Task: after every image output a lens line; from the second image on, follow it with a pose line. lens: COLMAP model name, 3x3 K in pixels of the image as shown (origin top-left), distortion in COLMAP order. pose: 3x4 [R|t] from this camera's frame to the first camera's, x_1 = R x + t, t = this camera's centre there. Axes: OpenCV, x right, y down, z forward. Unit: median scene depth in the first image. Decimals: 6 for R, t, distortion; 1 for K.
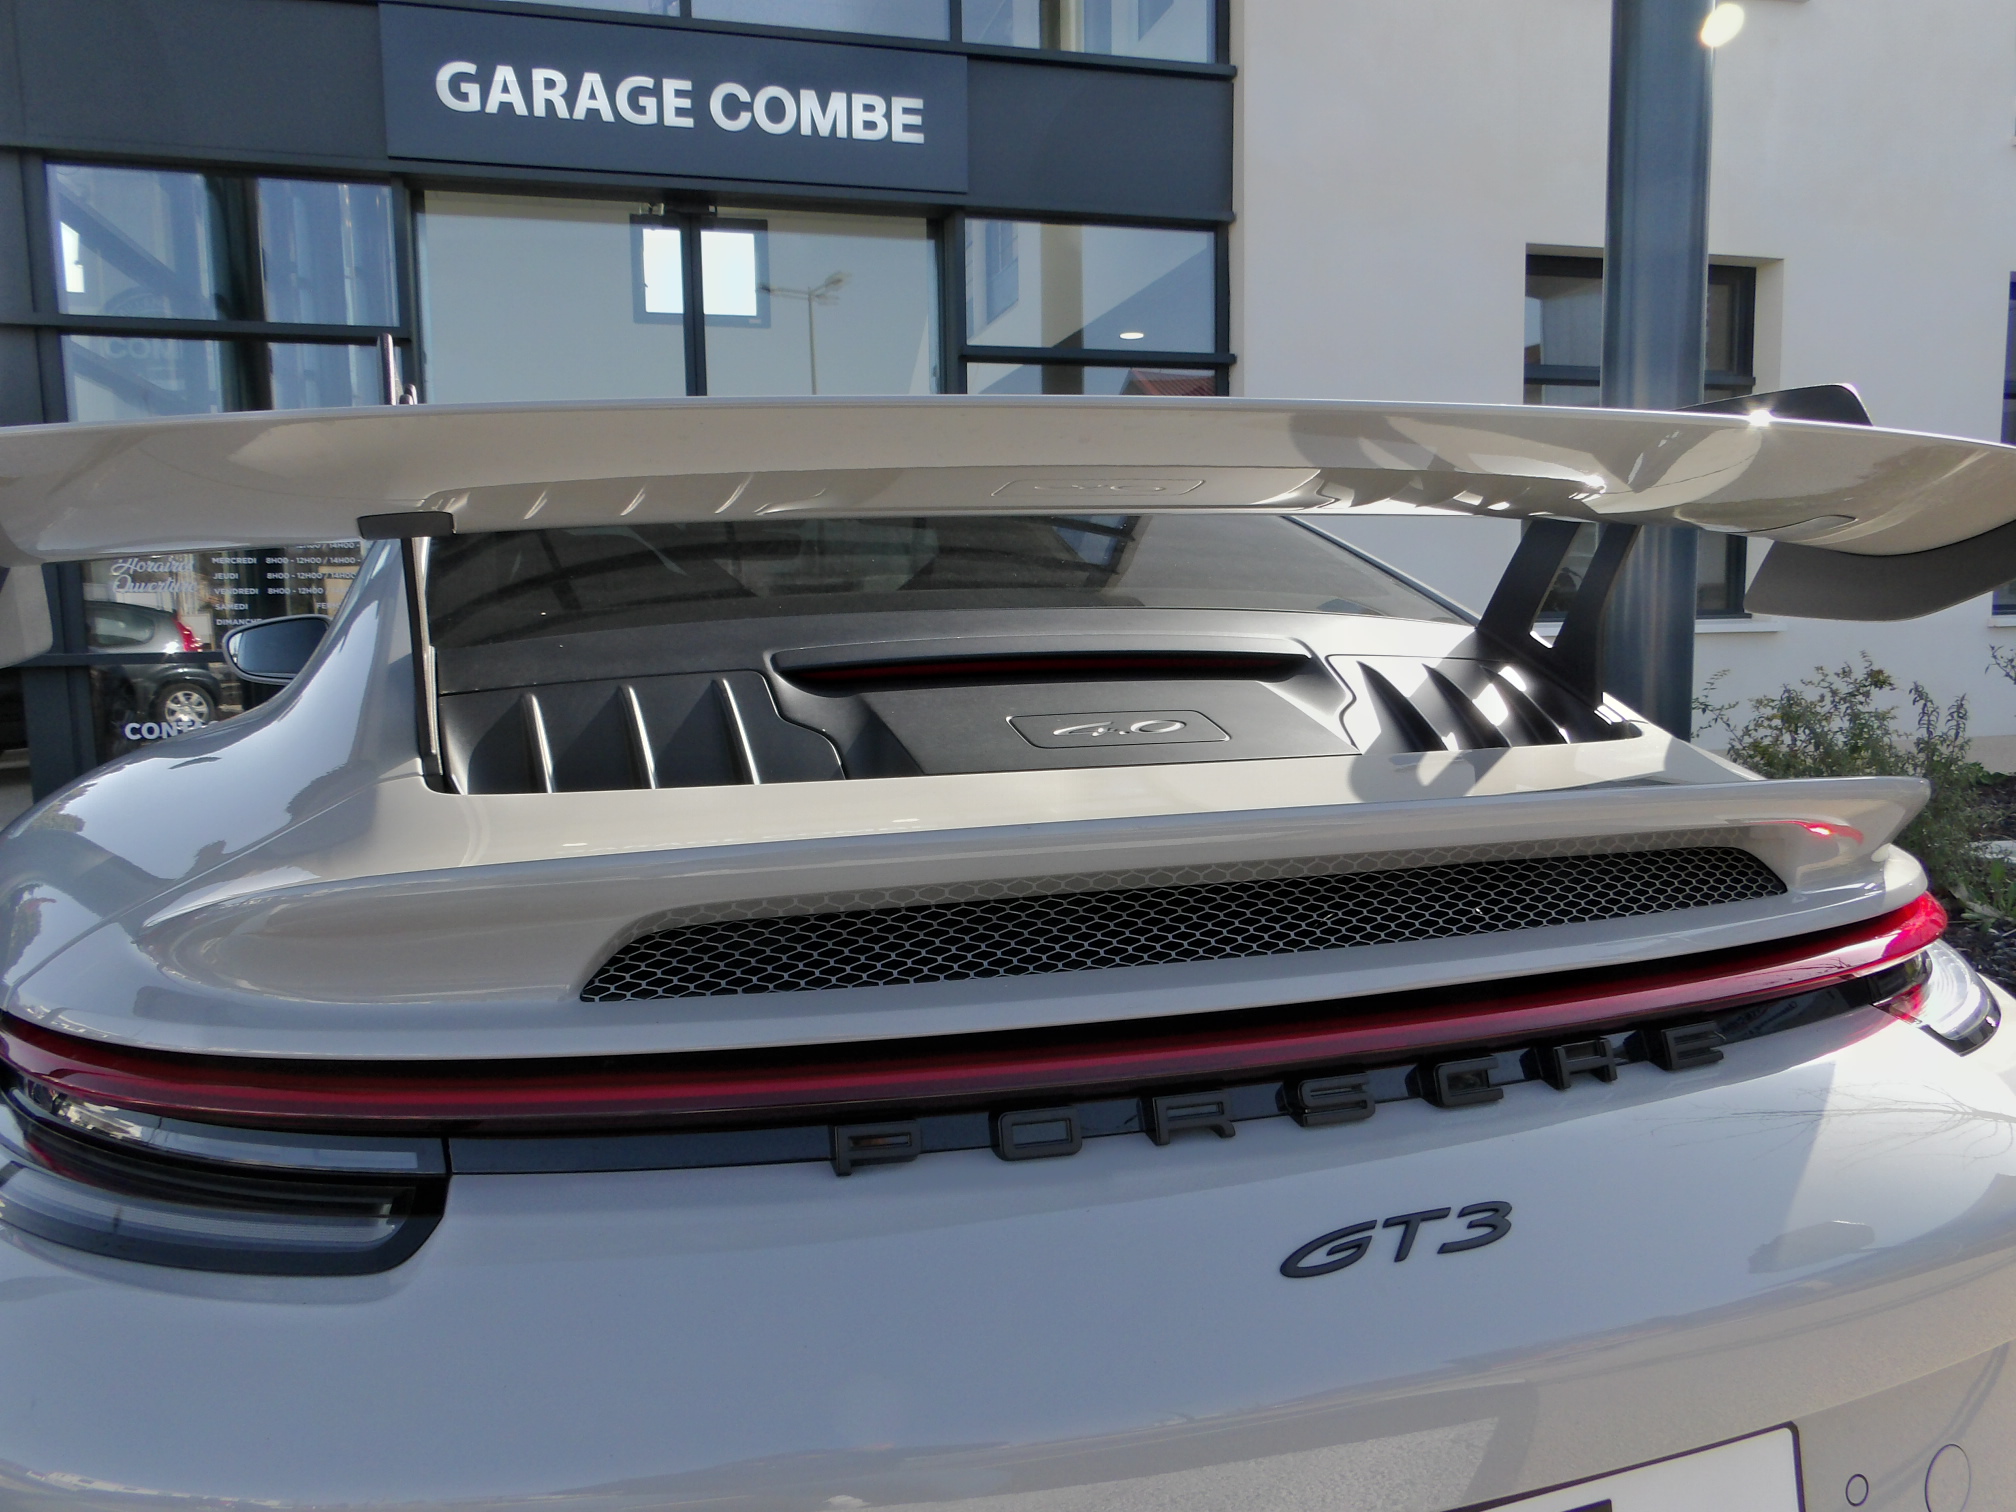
lens RADIAL K [[1436.7, 0, 1005.3], [0, 1436.7, 771.4], [0, 0, 1]] dist [-0.014511, 0.019428]
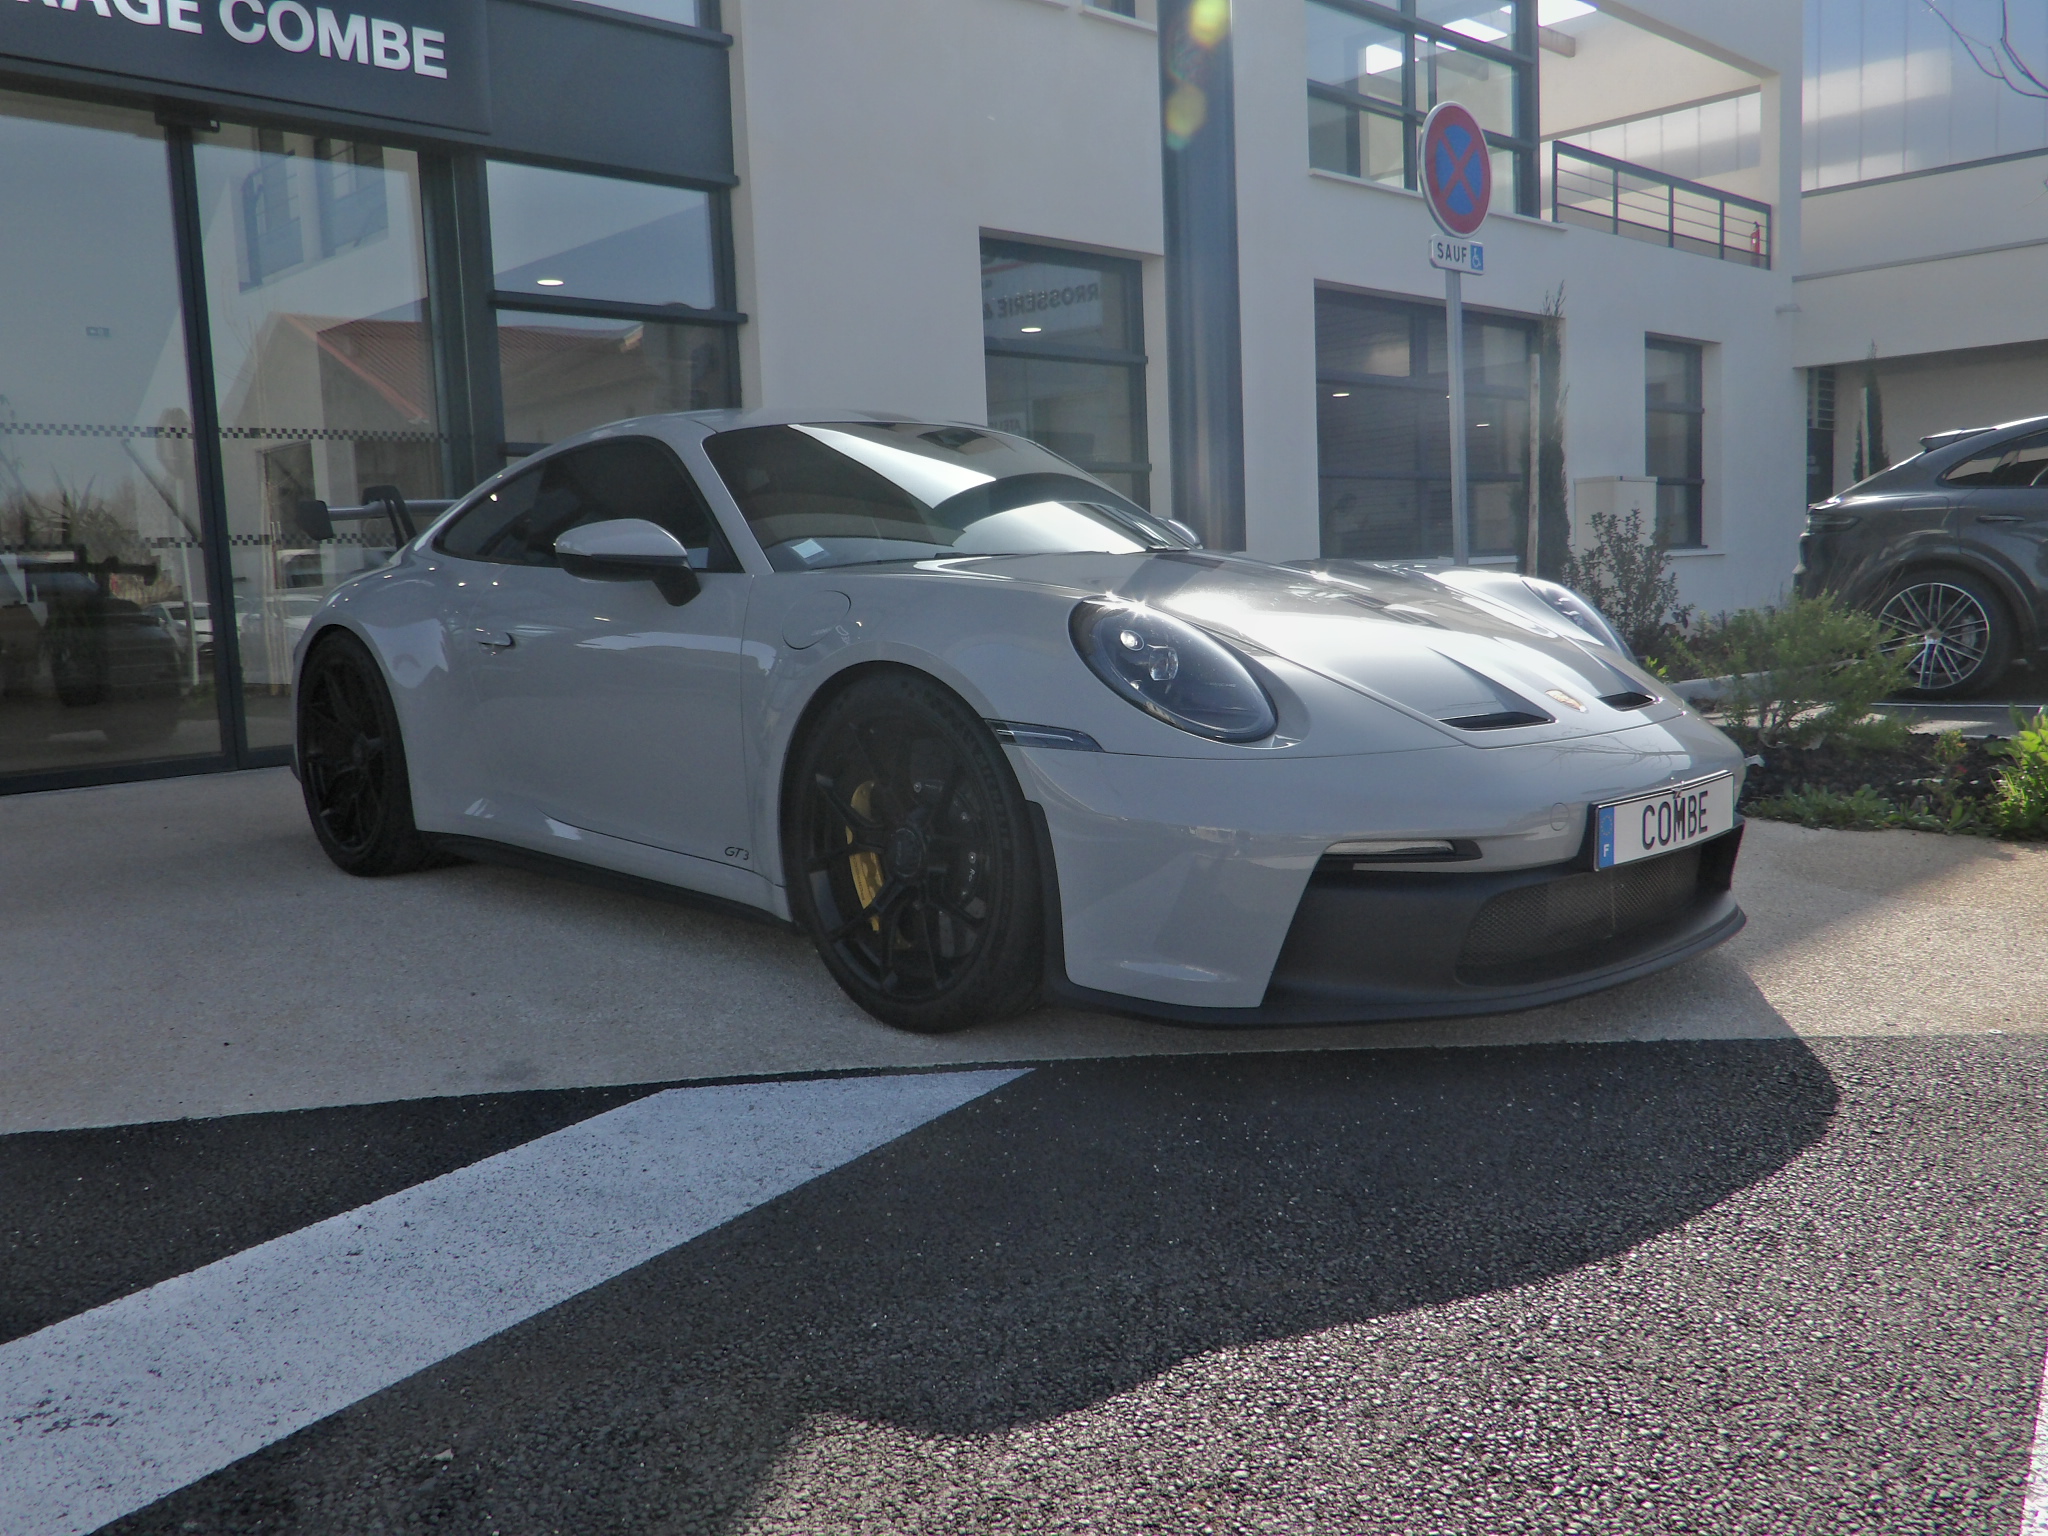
lens RADIAL K [[1726.8, 0, 1009.9], [0, 1726.8, 756.0], [0, 0, 1]] dist [-0.019691, 0.011655]
pose [[0.873706, -0.066736, 0.481855, -0.319007], [0.078223, 0.996929, -0.003761, 0.046880], [-0.480124, 0.040978, 0.876243, -0.169695]]
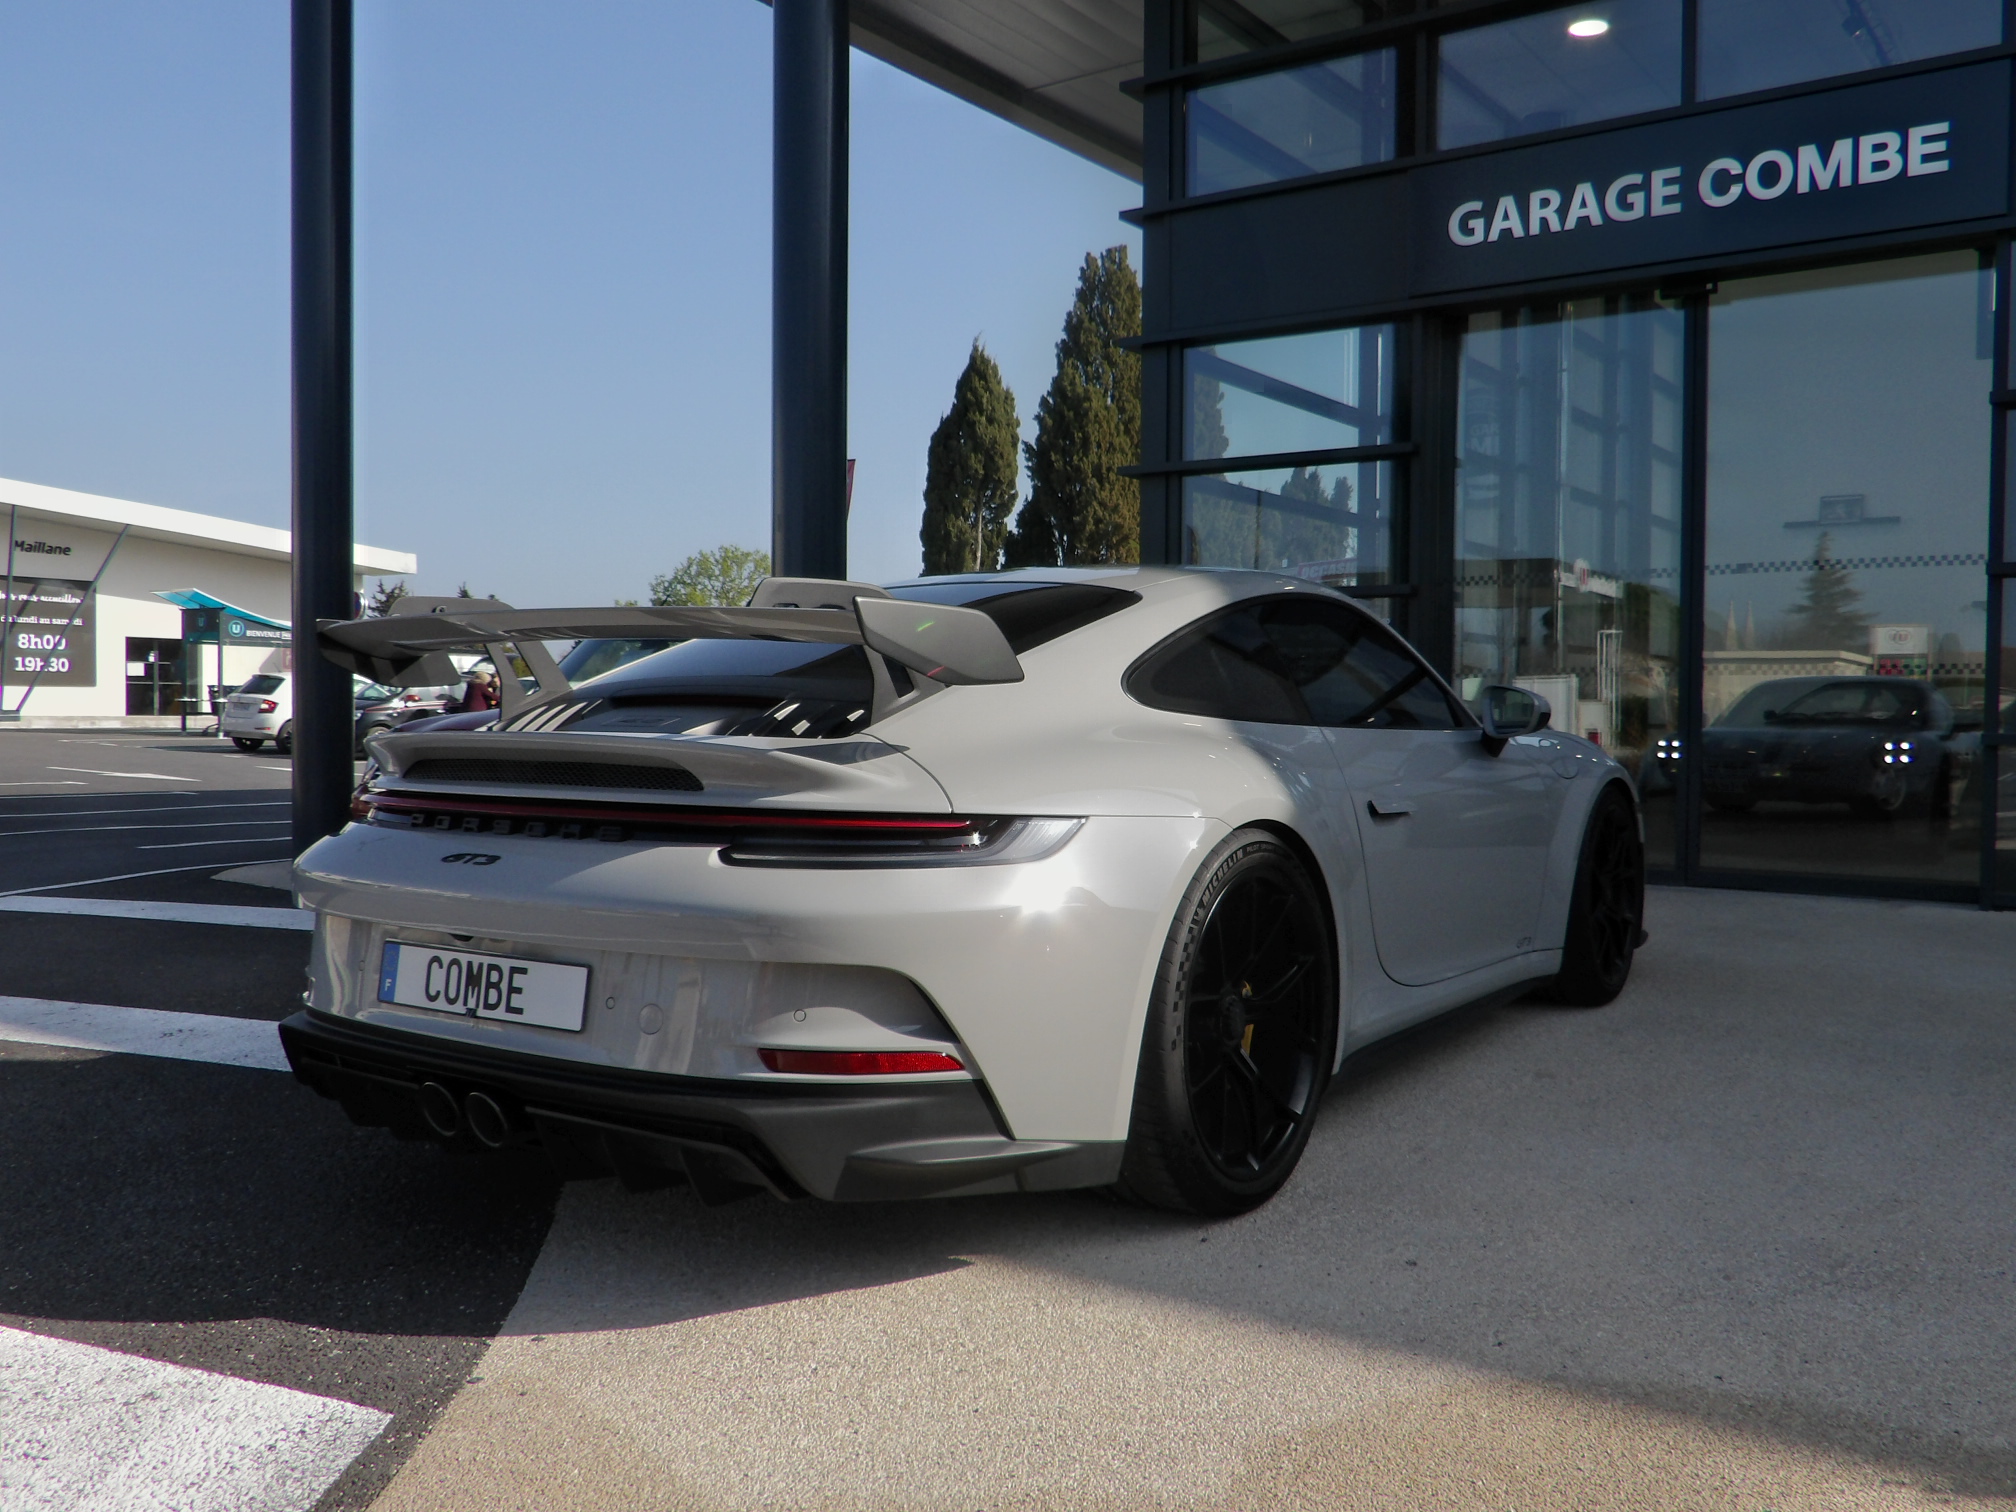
lens RADIAL K [[1699.8, 0, 1018.6], [0, 1699.8, 773.7], [0, 0, 1]] dist [-0.019691, 0.011655]
pose [[0.629763, 0.050307, -0.775157, 0.413284], [-0.104637, 0.994300, -0.020482, 0.007839], [0.769707, 0.094009, 0.631437, -0.052410]]
